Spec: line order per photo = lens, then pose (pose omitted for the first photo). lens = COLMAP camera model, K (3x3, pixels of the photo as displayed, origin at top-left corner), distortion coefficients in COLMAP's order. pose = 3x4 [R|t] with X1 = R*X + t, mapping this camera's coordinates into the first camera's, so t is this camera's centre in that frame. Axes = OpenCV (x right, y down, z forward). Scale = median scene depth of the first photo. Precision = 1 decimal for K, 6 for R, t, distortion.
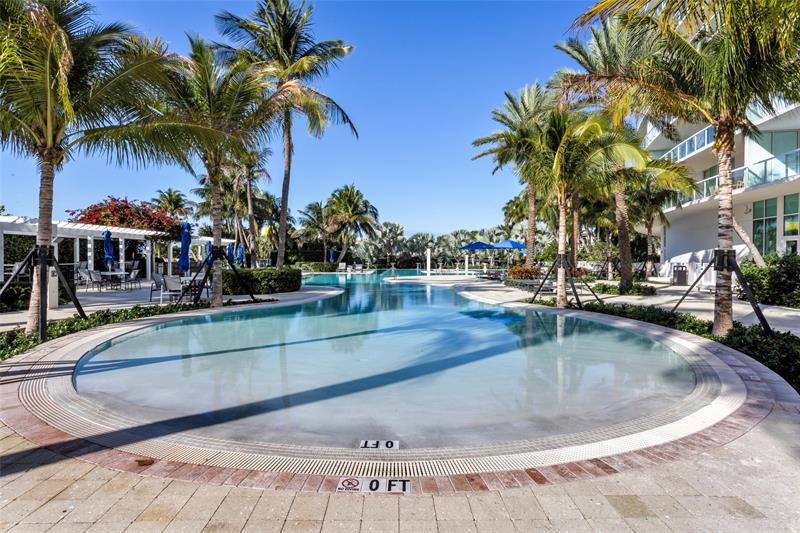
lens RADIAL K [[389.8, 0, 399.9], [0, 389.8, 264.4], [0, 0, 1]] dist [-0.003288, 0.001203]
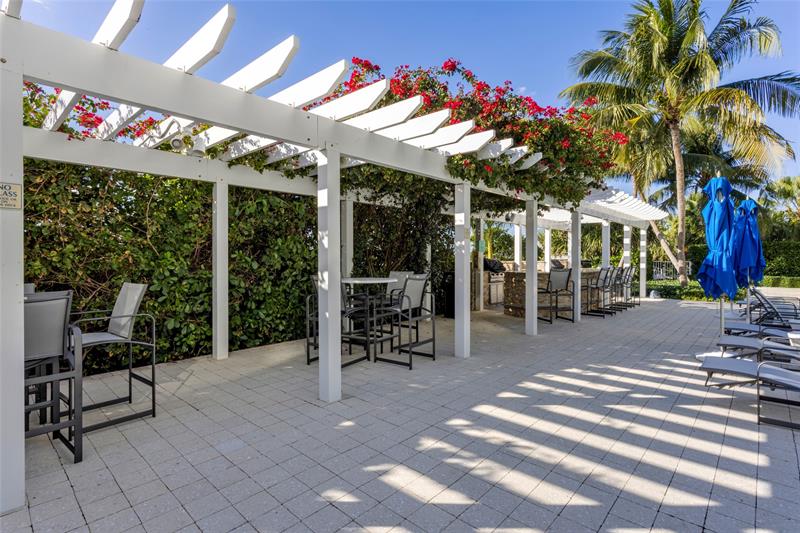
lens RADIAL K [[389.8, 0, 400.1], [0, 389.8, 263.5], [0, 0, 1]] dist [-0.003288, 0.001203]
pose [[0.723070, 0.001421, -0.690773, -0.451159], [-0.003941, 0.999990, -0.002068, -0.012162], [0.690763, 0.004218, 0.723069, 0.710358]]
